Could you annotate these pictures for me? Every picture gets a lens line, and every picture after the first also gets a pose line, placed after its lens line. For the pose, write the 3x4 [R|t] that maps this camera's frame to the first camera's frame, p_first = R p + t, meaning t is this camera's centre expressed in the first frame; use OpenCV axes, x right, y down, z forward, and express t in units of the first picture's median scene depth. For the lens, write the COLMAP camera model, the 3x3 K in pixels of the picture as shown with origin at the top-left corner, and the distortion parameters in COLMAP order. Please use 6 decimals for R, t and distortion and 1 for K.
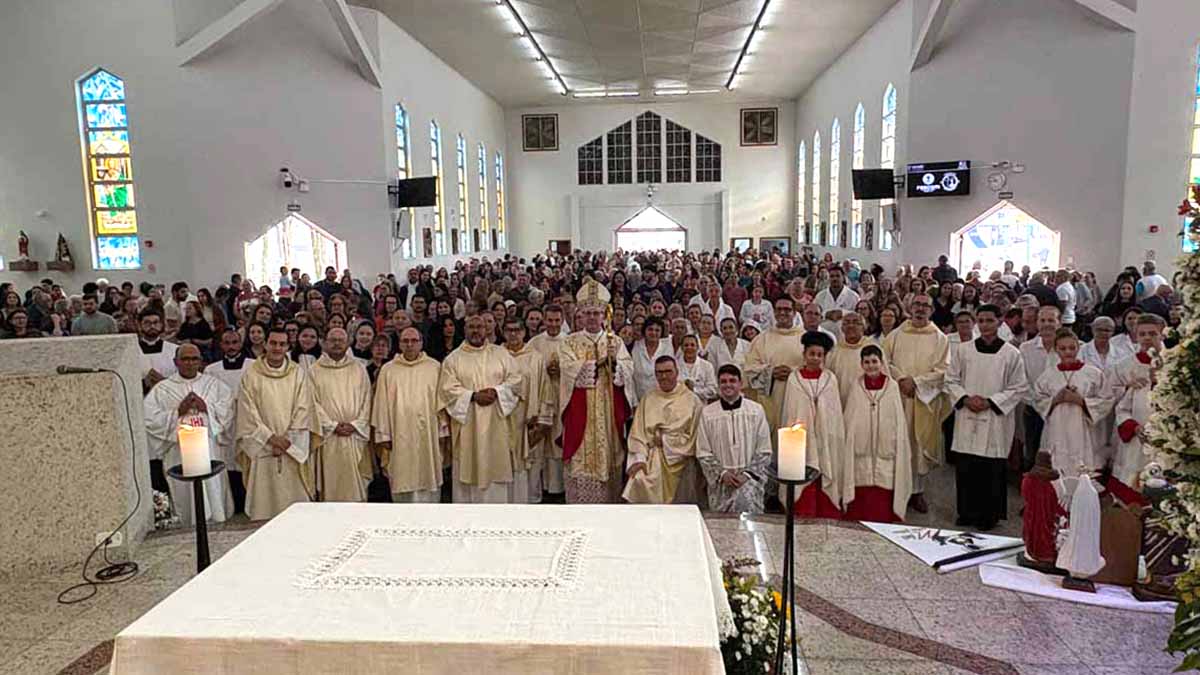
lens RADIAL K [[731.8, 0, 602.7], [0, 731.8, 338.0], [0, 0, 1]] dist [0.004704, -0.000195]
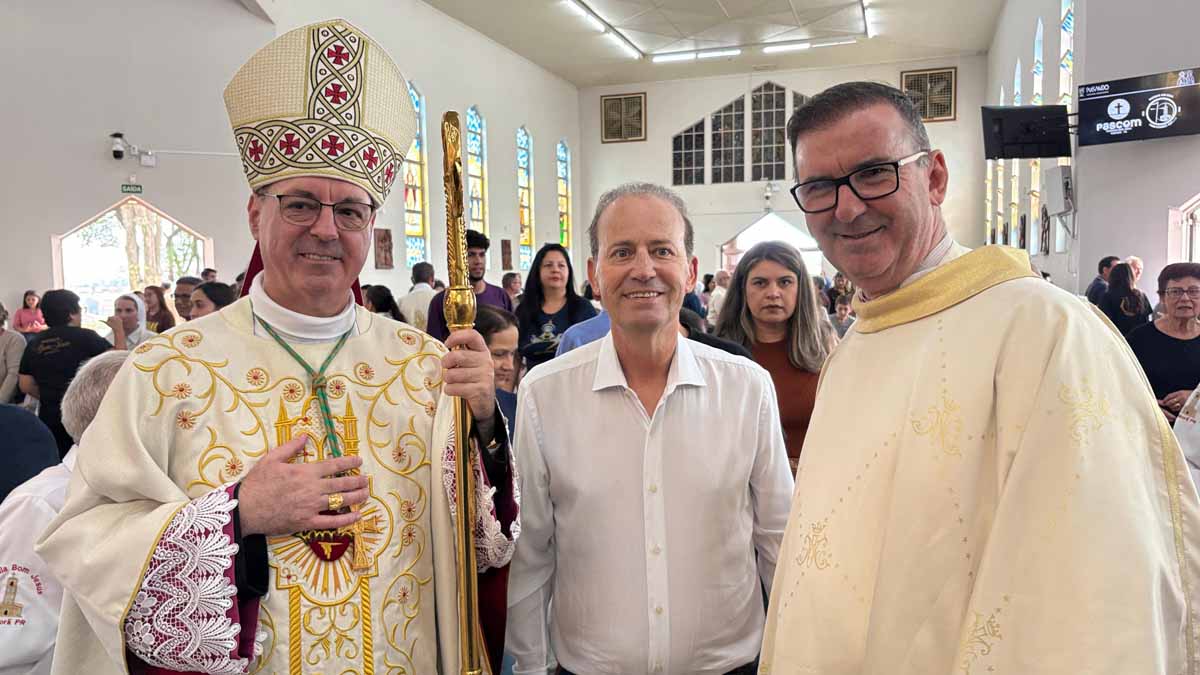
lens RADIAL K [[883.2, 0, 595.6], [0, 883.2, 334.6], [0, 0, 1]] dist [0.001660, 0.000090]
pose [[0.973493, 0.020057, -0.227835, 0.100445], [-0.035780, 0.997238, -0.065088, 0.000874], [0.225900, 0.071515, 0.971522, 0.135018]]
